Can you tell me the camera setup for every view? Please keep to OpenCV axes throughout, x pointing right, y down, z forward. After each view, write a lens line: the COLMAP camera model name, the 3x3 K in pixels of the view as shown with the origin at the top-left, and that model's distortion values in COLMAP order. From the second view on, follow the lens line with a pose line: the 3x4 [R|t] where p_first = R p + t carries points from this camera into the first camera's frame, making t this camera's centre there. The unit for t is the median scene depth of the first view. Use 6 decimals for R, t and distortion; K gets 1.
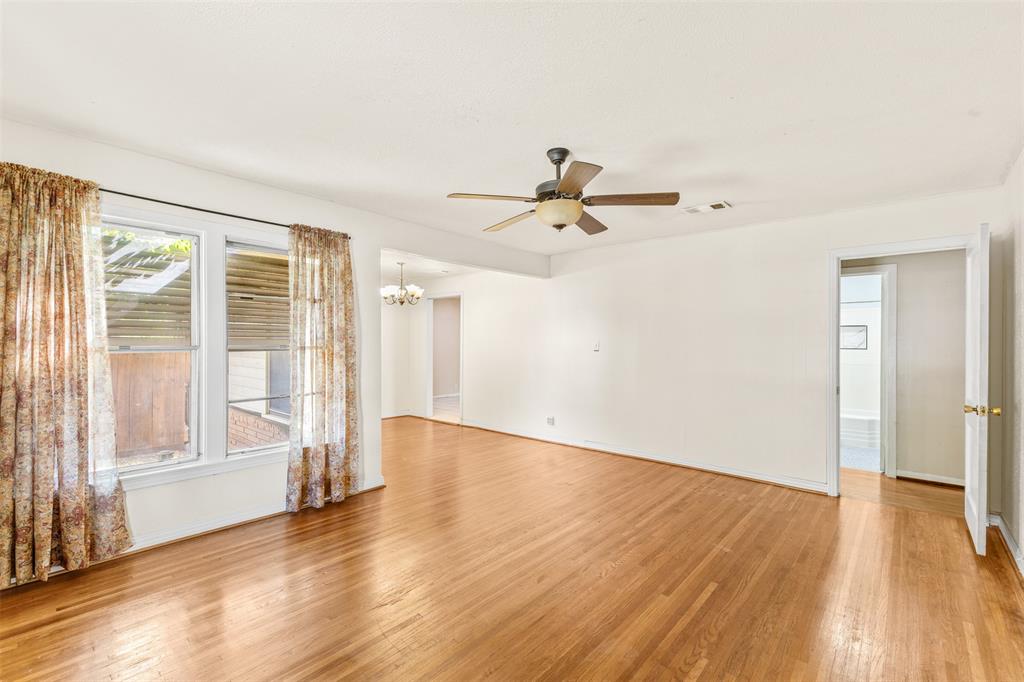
lens RADIAL K [[451.8, 0, 512.0], [0, 451.8, 341.0], [0, 0, 1]] dist [0.002122, 0.000149]
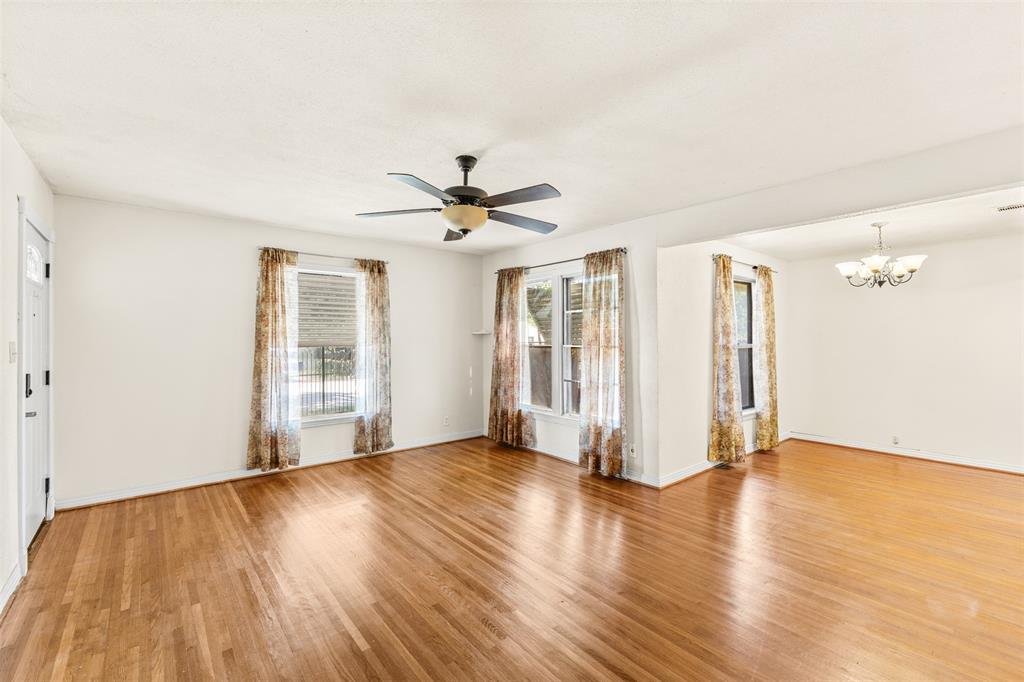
lens RADIAL K [[441.3, 0, 514.2], [0, 441.3, 336.6], [0, 0, 1]] dist [0.003804, -0.000175]
pose [[-0.165144, -0.009575, -0.986223, 1.050017], [0.003197, 0.999942, -0.010244, -0.001916], [0.986264, -0.004845, -0.165104, 1.238556]]
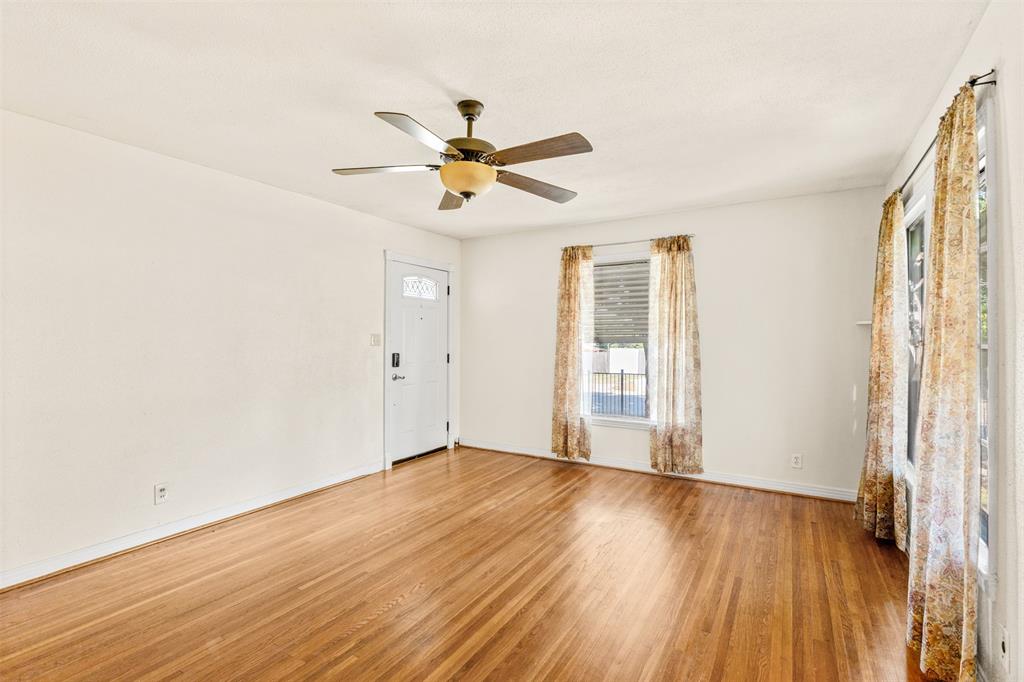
lens RADIAL K [[475.1, 0, 510.6], [0, 475.1, 338.1], [0, 0, 1]] dist [-0.002571, -0.000449]
pose [[-0.985291, -0.008002, -0.170699, 0.170181], [-0.007217, 0.999960, -0.005215, 0.015032], [0.170734, -0.003907, -0.985309, 1.830559]]
